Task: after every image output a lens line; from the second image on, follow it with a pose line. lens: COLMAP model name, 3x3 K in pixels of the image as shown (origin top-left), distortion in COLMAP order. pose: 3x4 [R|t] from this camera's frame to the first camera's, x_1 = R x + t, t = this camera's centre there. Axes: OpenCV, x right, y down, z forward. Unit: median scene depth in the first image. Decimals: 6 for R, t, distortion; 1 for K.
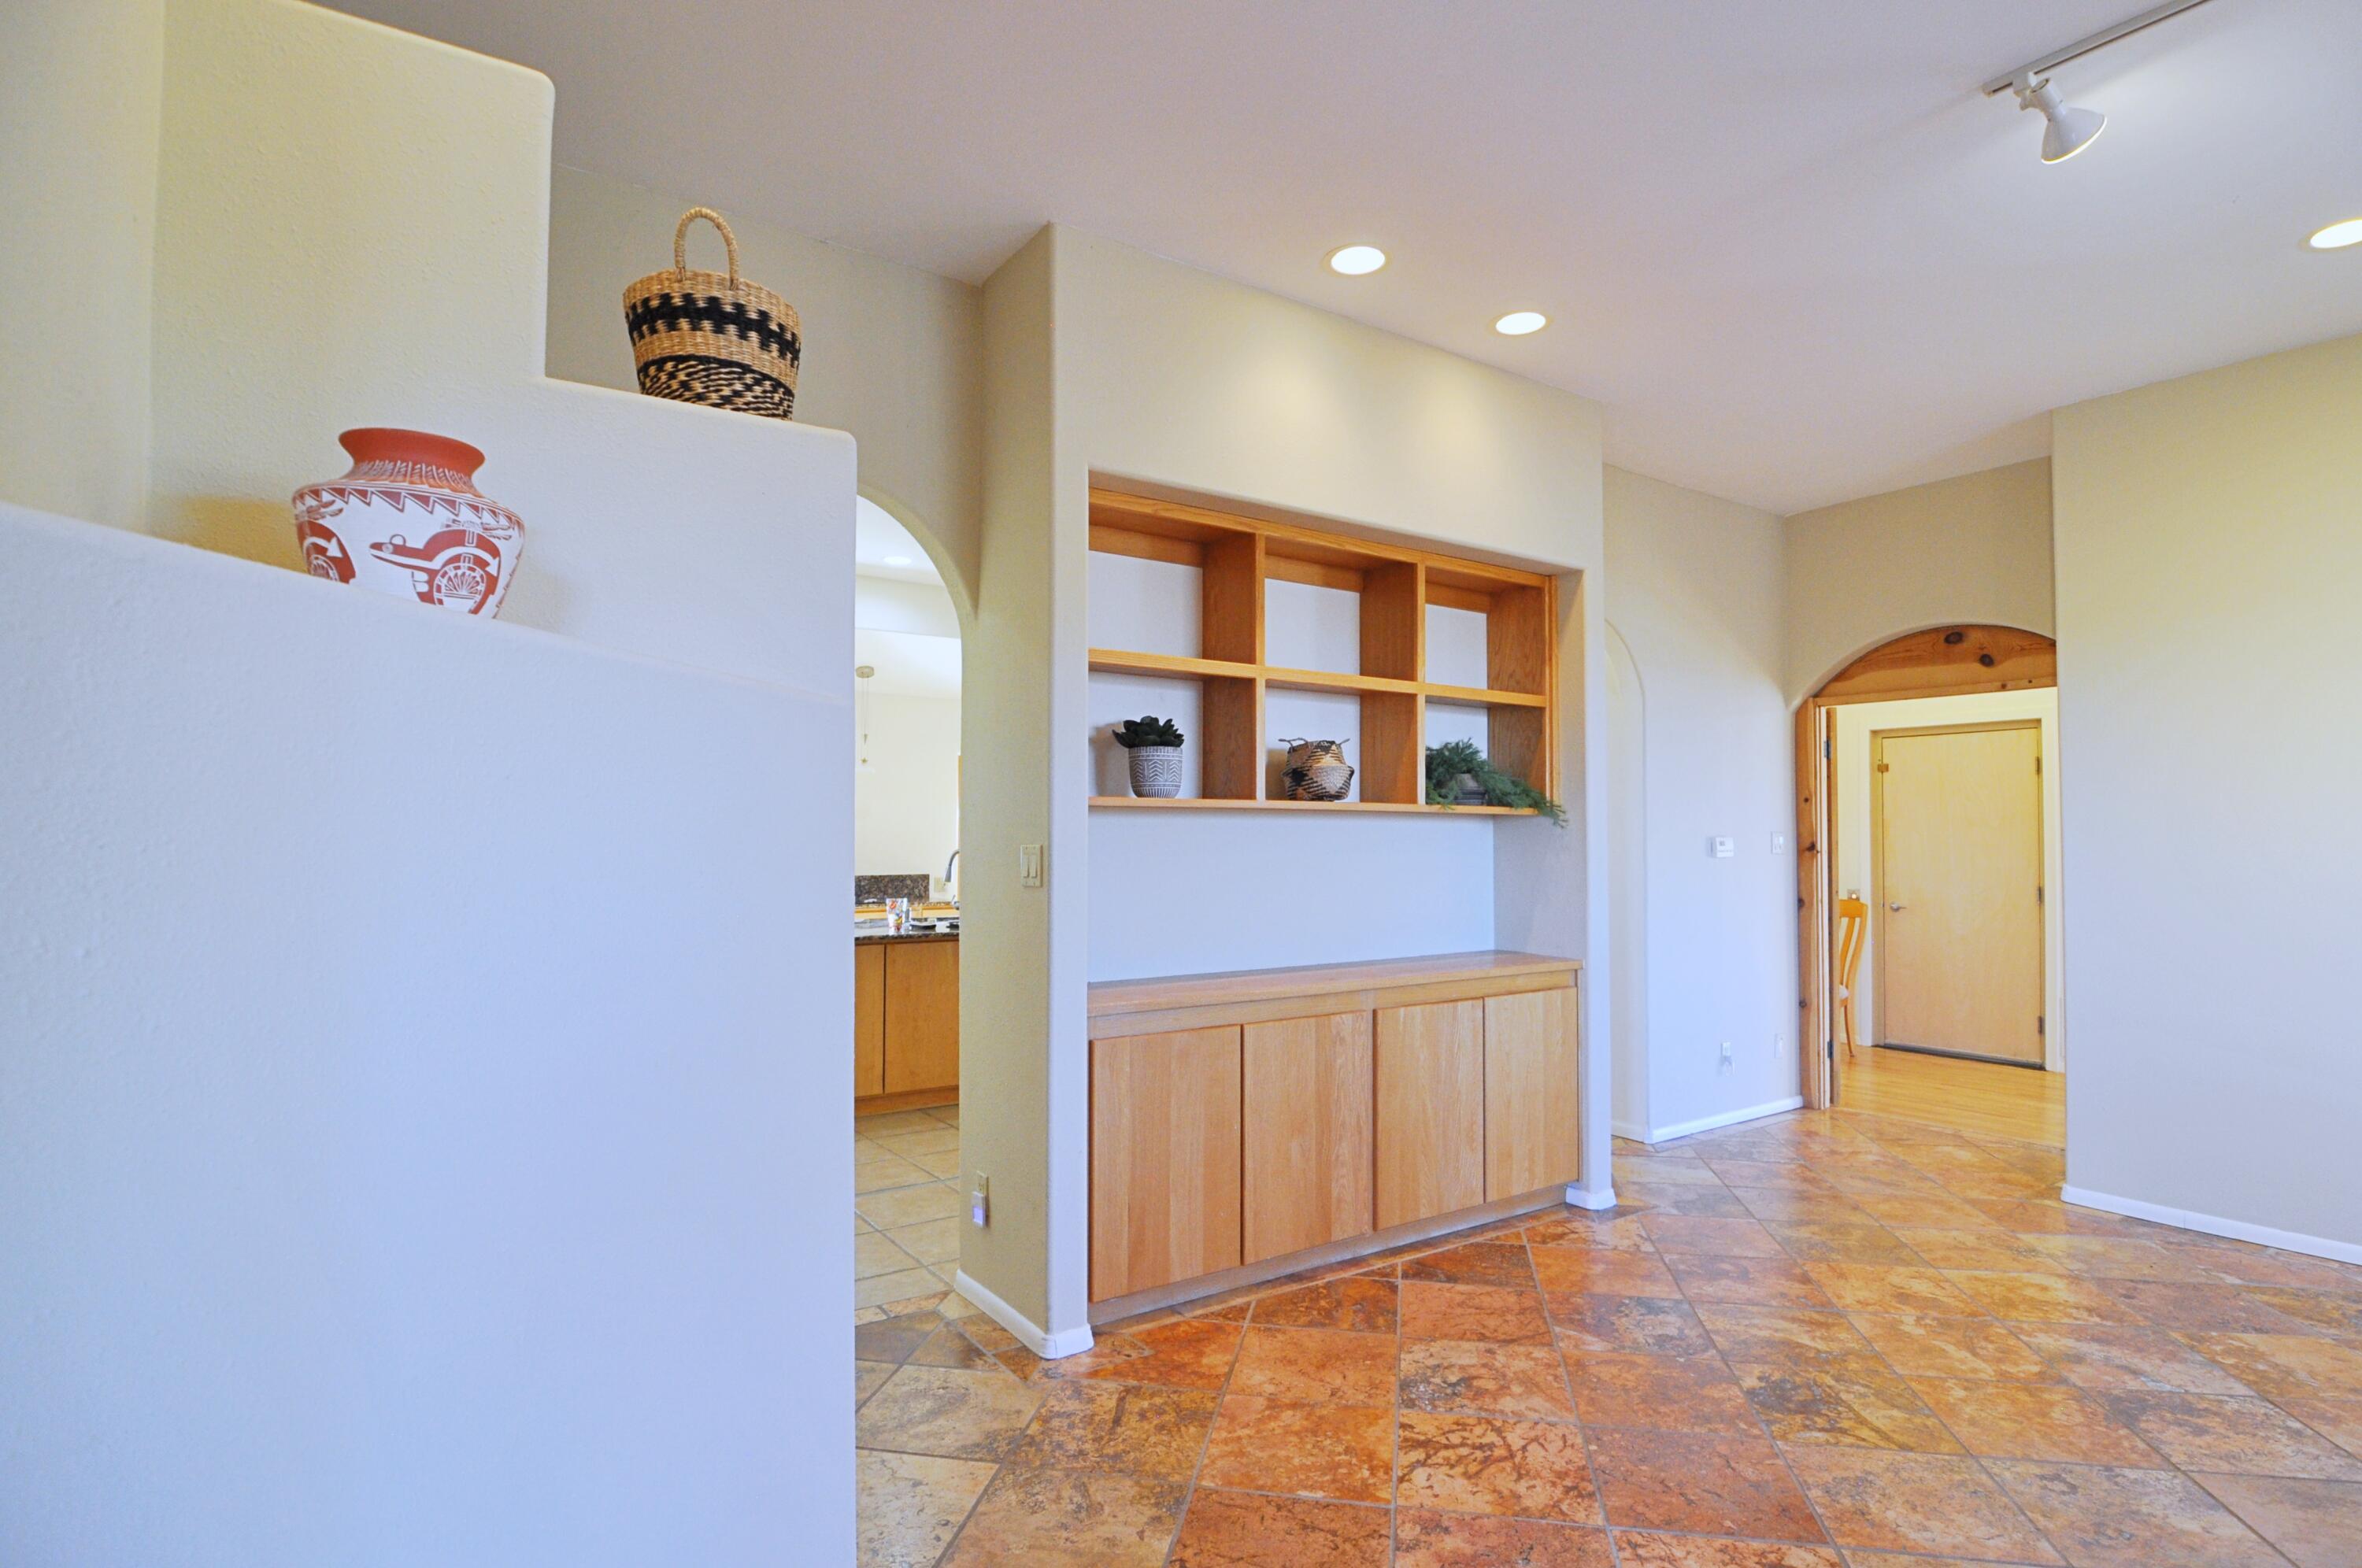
lens RADIAL K [[1195.7, 0, 1186.5], [0, 1195.7, 807.8], [0, 0, 1]] dist [-0.001031, -0.015318]
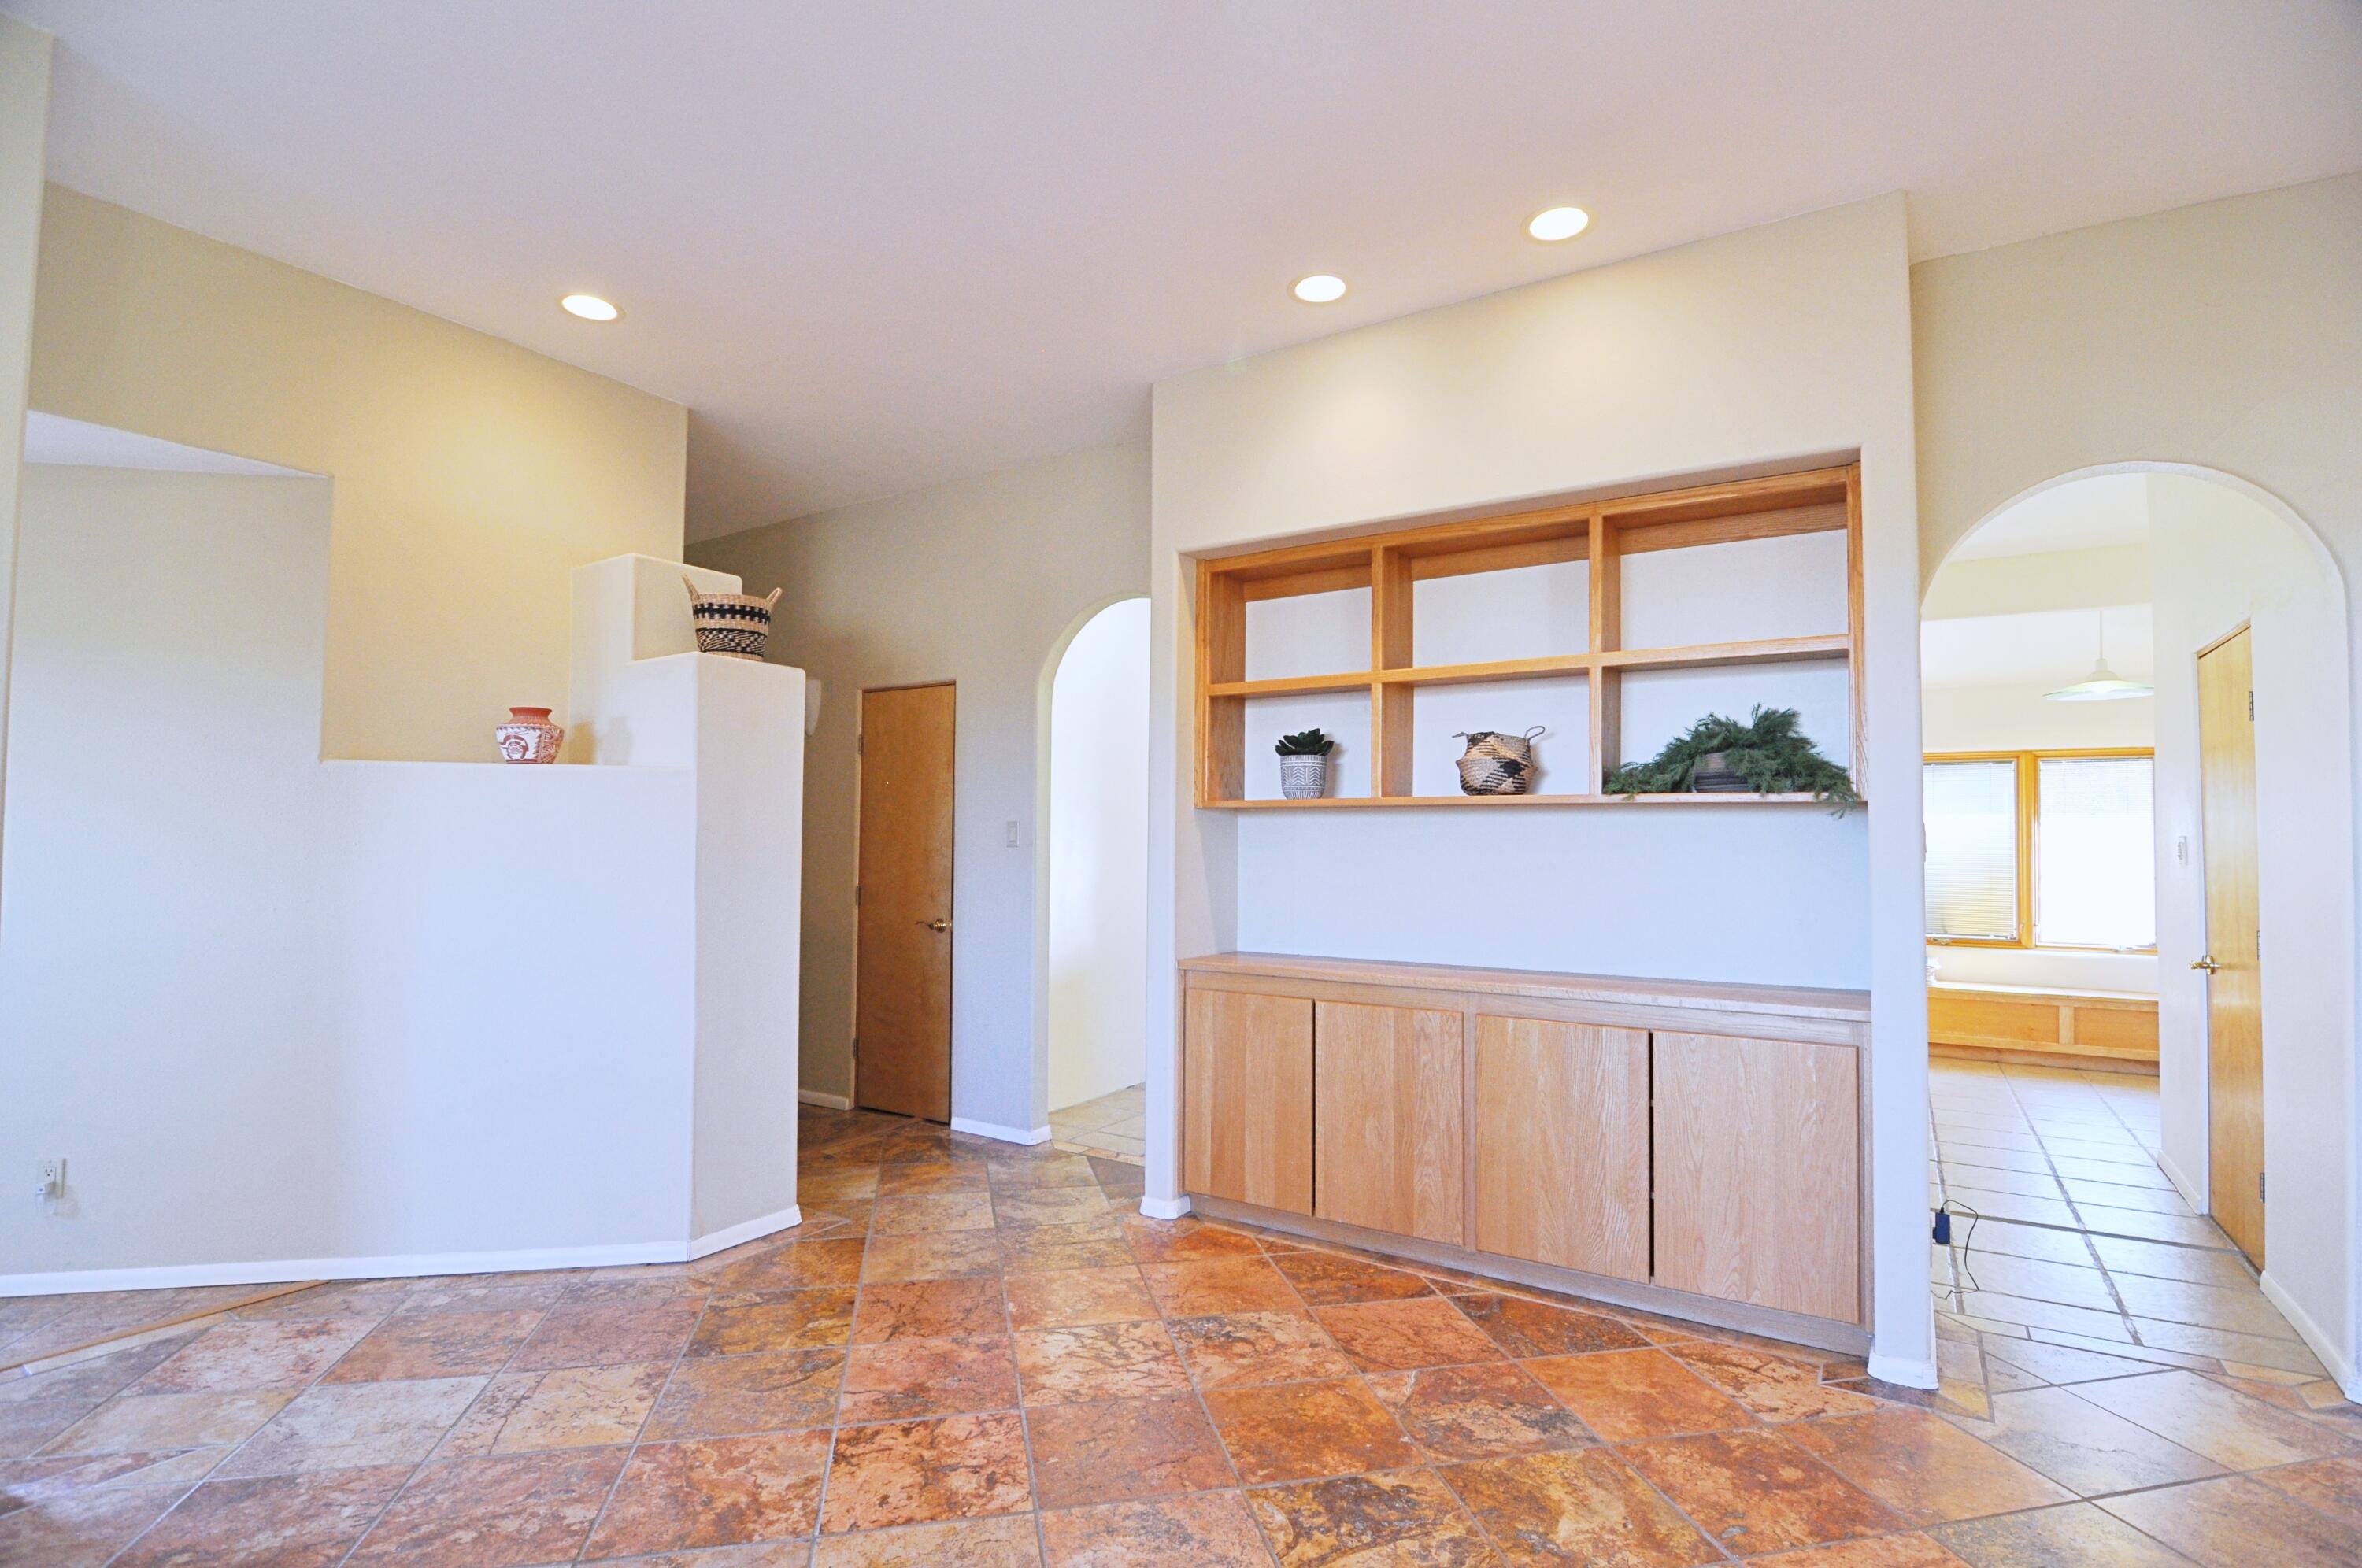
lens RADIAL K [[1127.1, 0, 1191.2], [0, 1127.1, 812.4], [0, 0, 1]] dist [-0.003736, -0.012616]
pose [[0.387422, -0.028507, -0.921462, 0.961380], [0.011003, 0.999594, -0.026298, 0.032569], [0.921837, 0.000050, 0.387578, 0.480113]]
